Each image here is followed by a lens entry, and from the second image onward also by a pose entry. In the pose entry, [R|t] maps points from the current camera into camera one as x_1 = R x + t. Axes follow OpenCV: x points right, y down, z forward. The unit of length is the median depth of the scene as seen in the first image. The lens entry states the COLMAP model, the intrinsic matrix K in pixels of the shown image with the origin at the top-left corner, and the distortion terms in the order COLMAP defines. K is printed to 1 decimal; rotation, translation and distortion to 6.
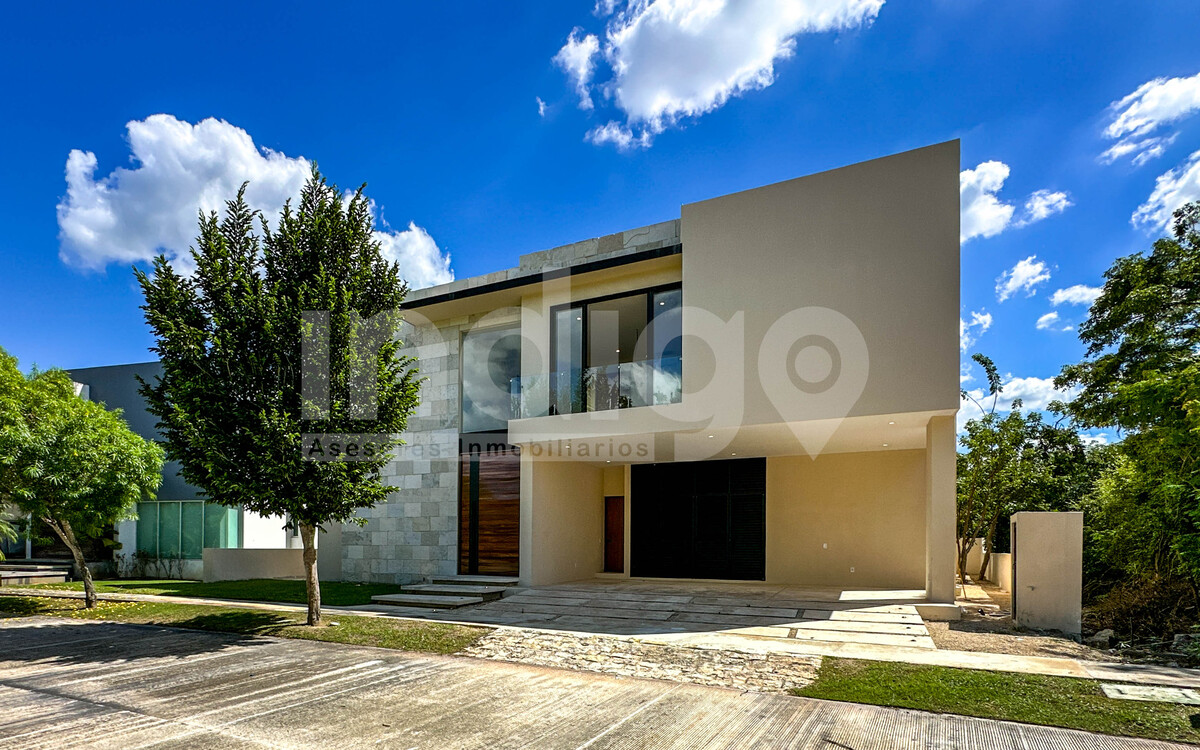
lens RADIAL K [[478.3, 0, 600.2], [0, 478.3, 373.0], [0, 0, 1]] dist [-0.002272, -0.000031]
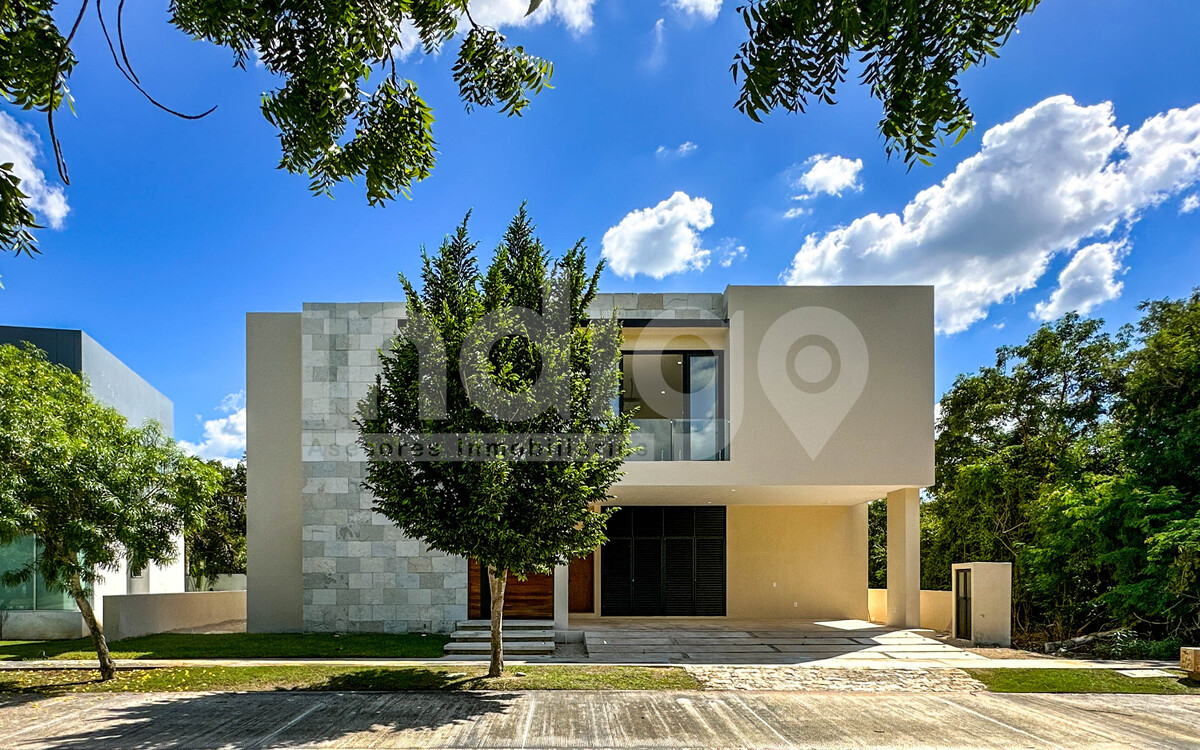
lens RADIAL K [[497.8, 0, 603.6], [0, 497.8, 386.9], [0, 0, 1]] dist [-0.002286, 0.000084]
pose [[0.933255, 0.123839, 0.337194, -0.412815], [-0.115099, 0.992294, -0.045871, -0.017768], [-0.340276, 0.003999, 0.940317, -0.013116]]
